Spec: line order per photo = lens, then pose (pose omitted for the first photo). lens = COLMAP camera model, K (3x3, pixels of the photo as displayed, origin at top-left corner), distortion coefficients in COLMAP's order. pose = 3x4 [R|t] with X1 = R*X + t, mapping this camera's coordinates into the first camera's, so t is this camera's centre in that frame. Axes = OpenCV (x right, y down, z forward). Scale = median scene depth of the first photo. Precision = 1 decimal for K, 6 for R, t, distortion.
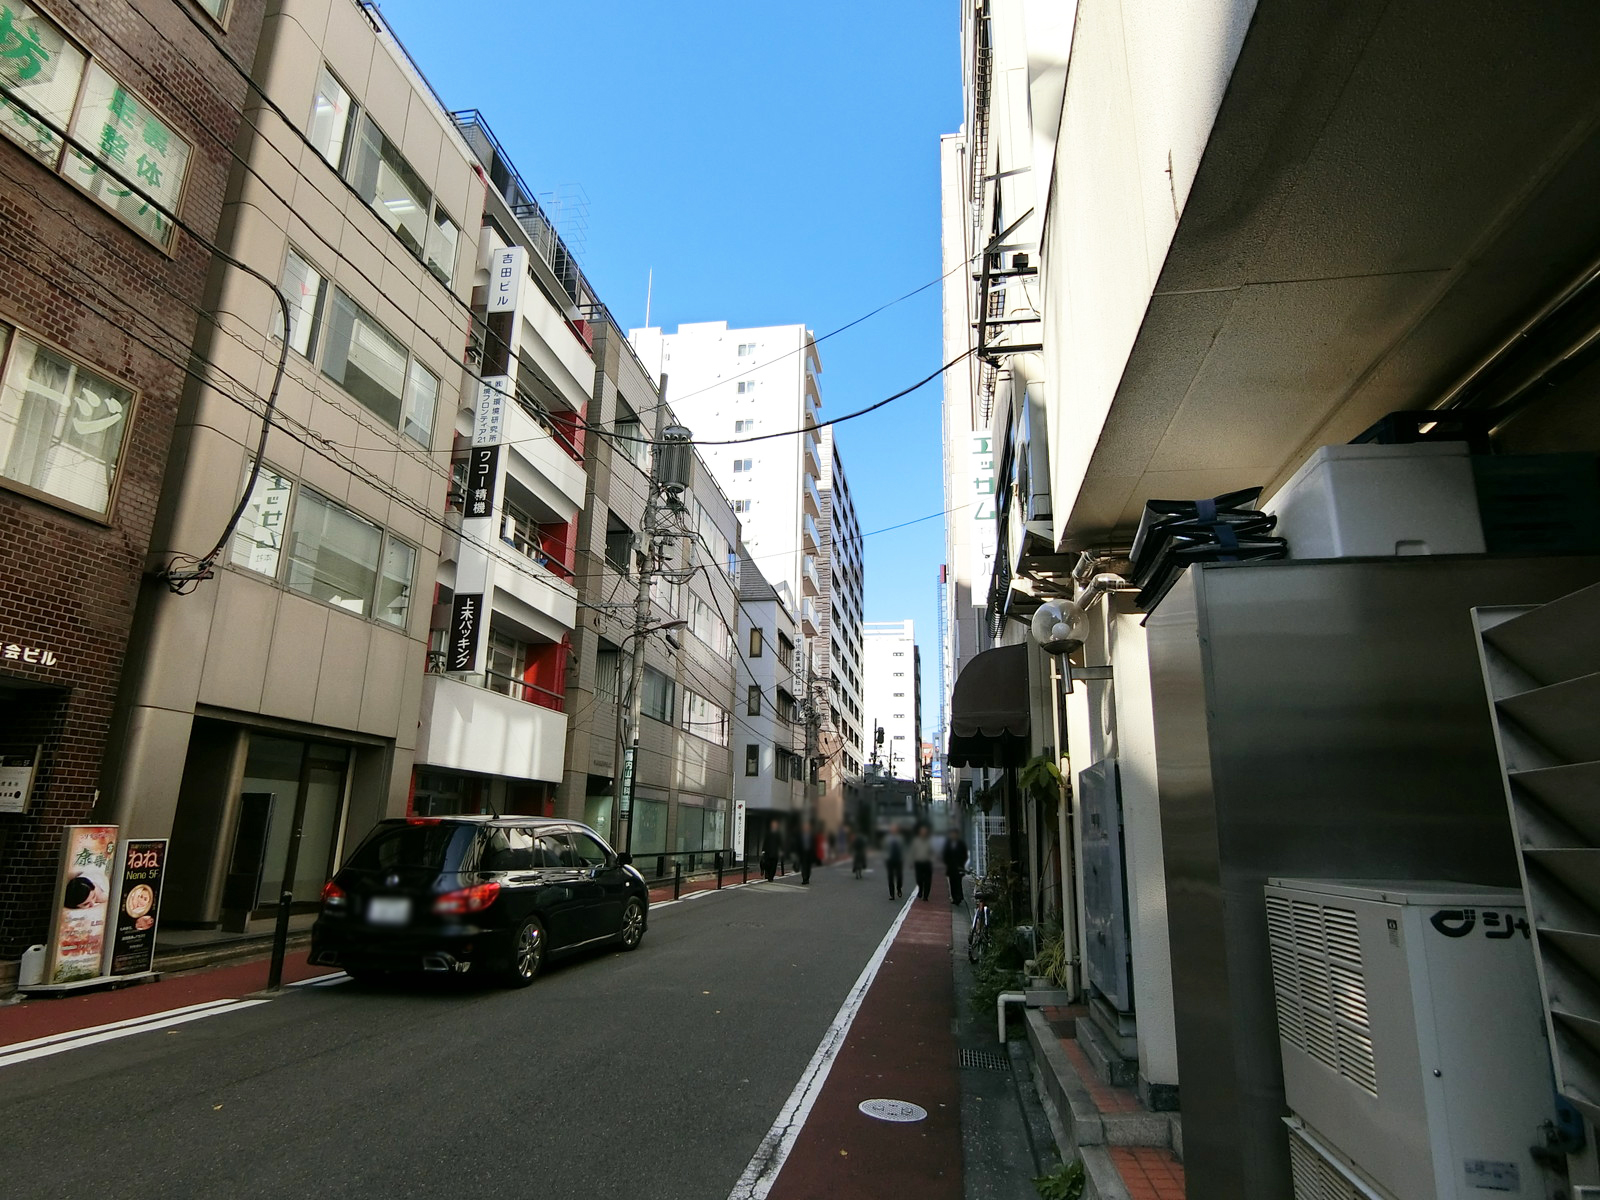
lens RADIAL K [[901.6, 0, 833.7], [0, 901.6, 593.1], [0, 0, 1]] dist [-0.002091, -0.007308]
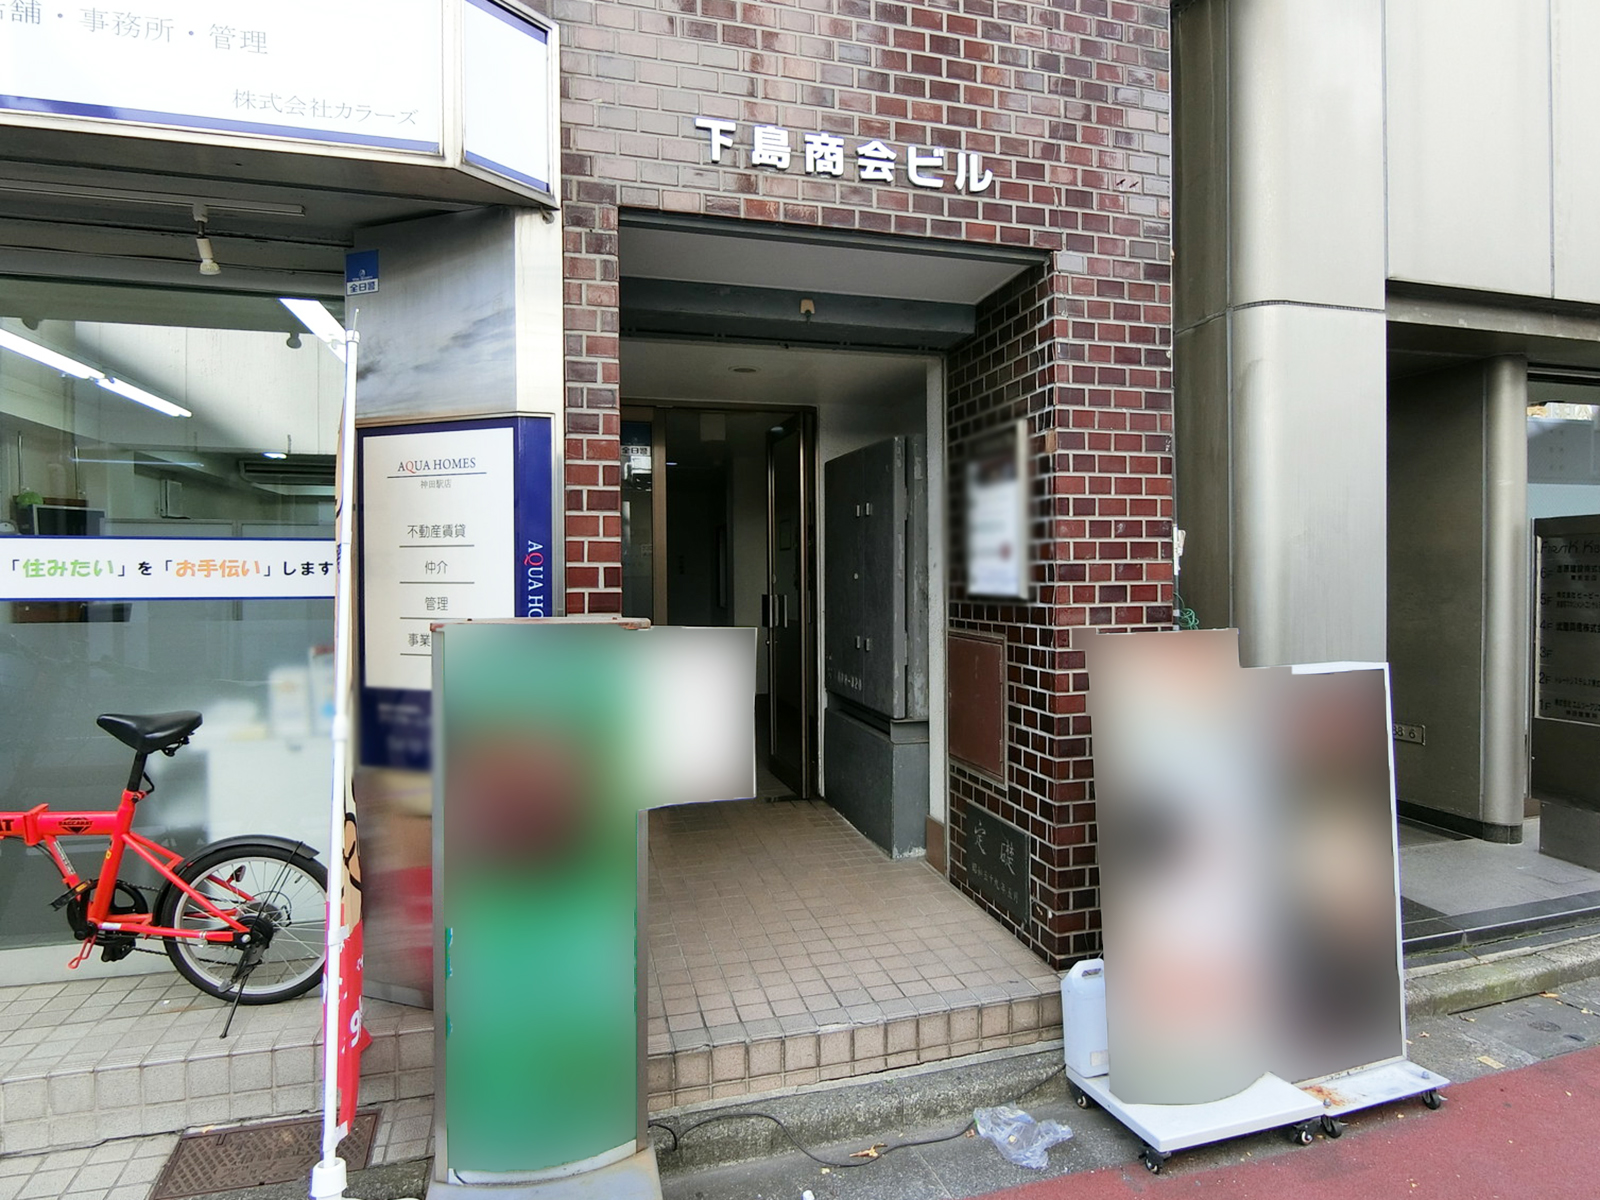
lens RADIAL K [[901.6, 0, 833.7], [0, 901.6, 593.1], [0, 0, 1]] dist [-0.002091, -0.007308]
pose [[0.417484, -0.000685, -0.908684, -0.569884], [0.250772, 0.961252, 0.114489, 0.175122], [0.873396, -0.275669, 0.401479, 0.754311]]
